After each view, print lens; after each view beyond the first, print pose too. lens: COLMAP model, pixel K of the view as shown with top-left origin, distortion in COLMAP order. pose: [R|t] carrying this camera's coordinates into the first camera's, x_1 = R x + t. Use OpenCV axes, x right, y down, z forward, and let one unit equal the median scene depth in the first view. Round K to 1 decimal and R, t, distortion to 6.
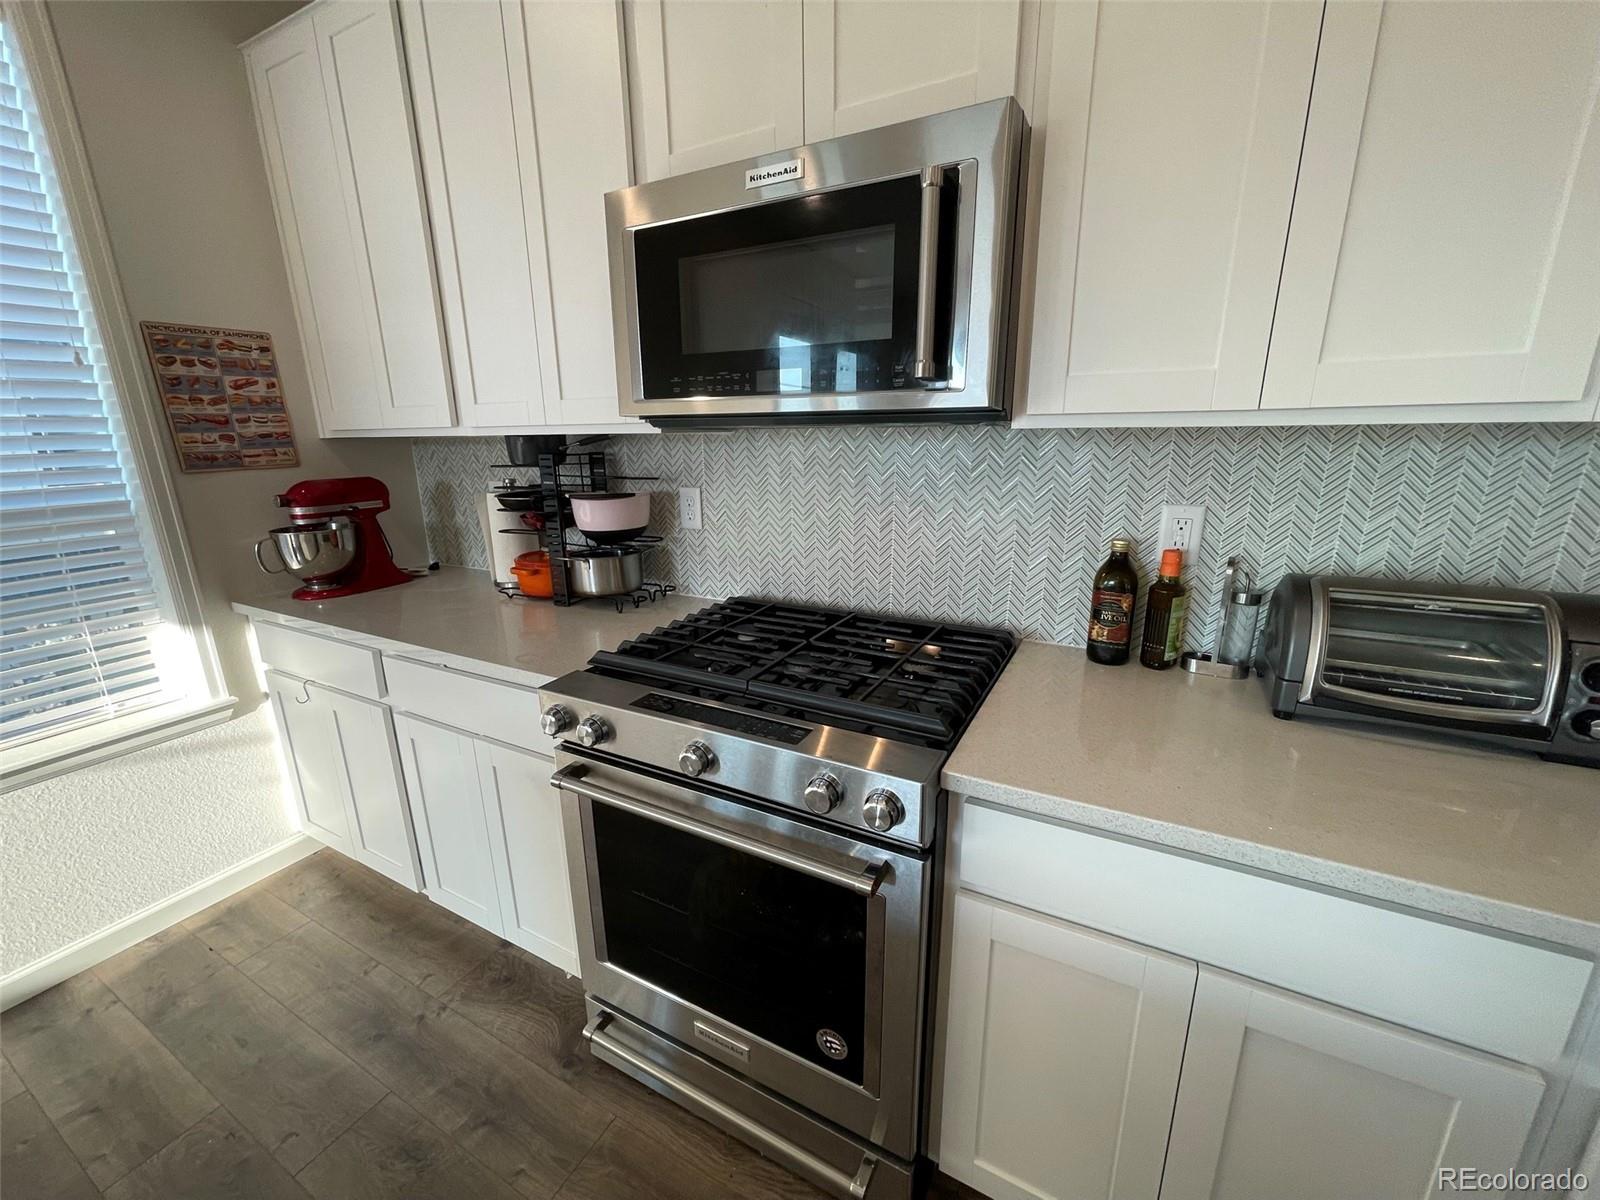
lens RADIAL K [[643.1, 0, 794.7], [0, 643.1, 604.5], [0, 0, 1]] dist [-0.002453, 0.002547]
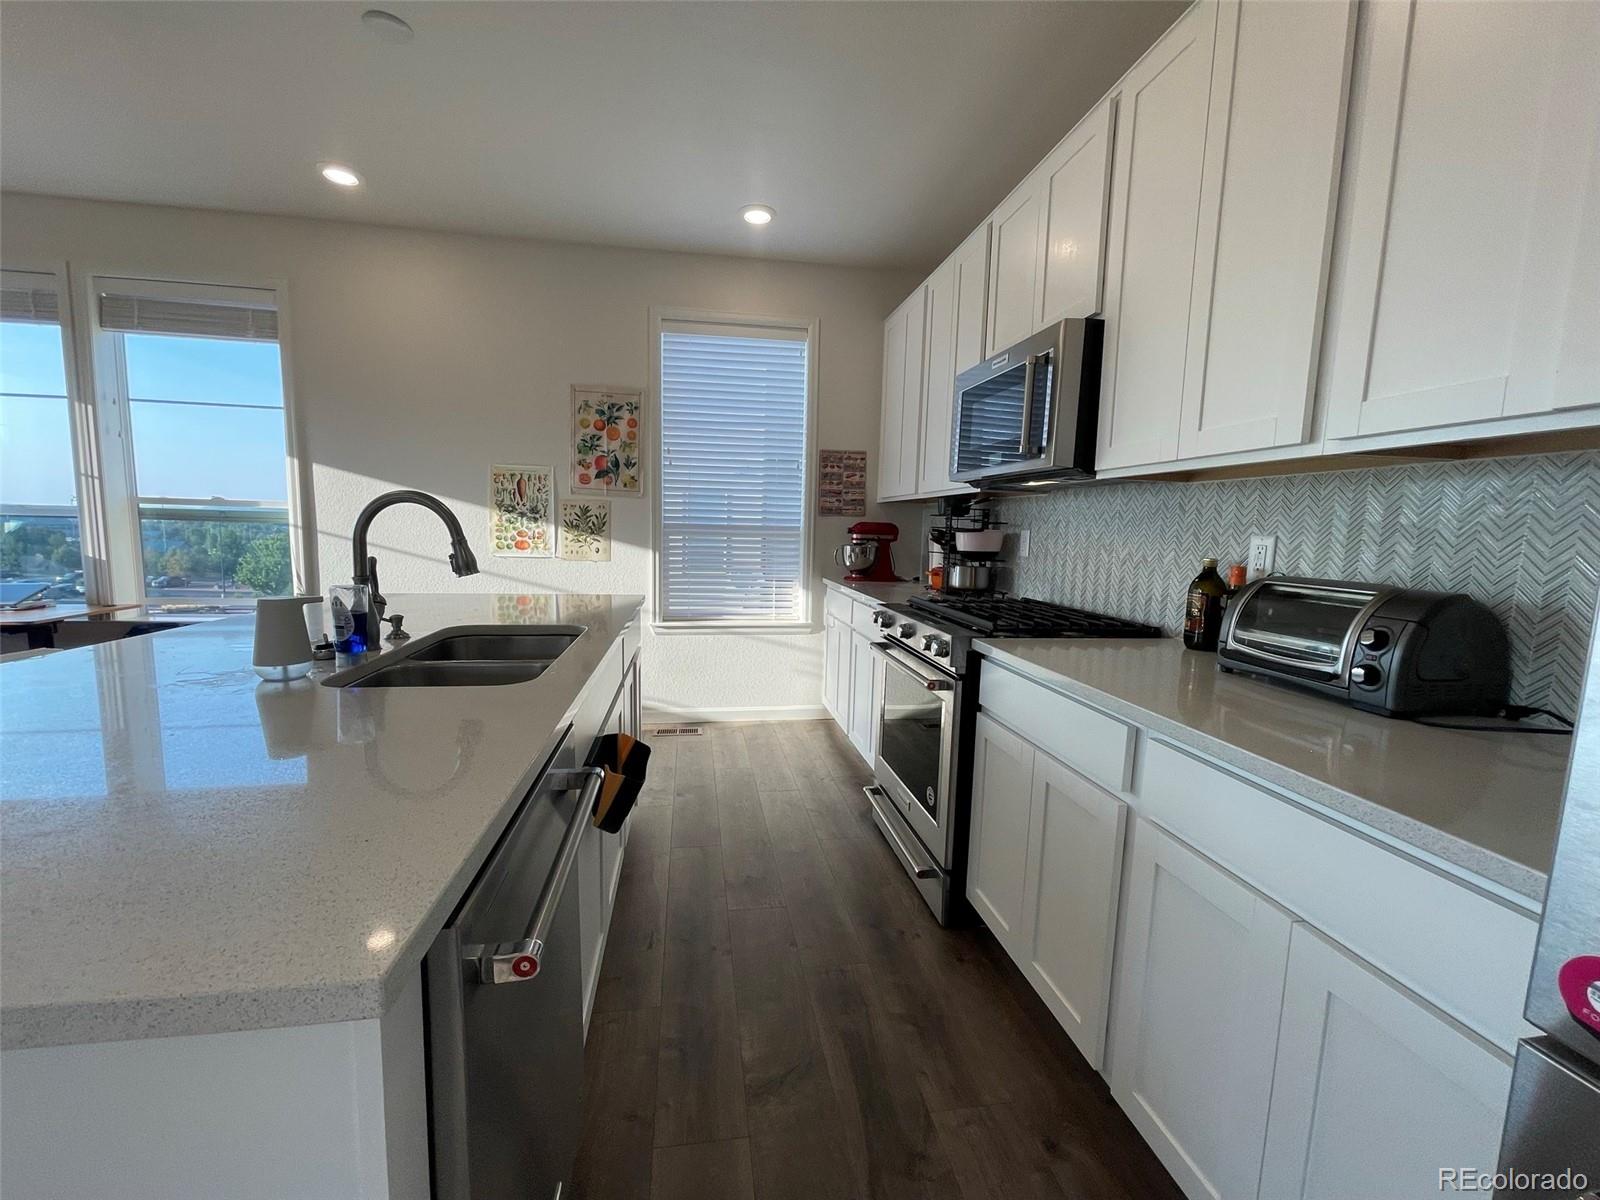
lens RADIAL K [[643.1, 0, 797.3], [0, 643.1, 599.8], [0, 0, 1]] dist [-0.002453, 0.002547]
pose [[0.615939, 0.120334, -0.778549, 0.731034], [-0.240167, 0.969903, -0.040095, 0.178047], [0.750293, 0.211678, 0.626302, -0.359890]]
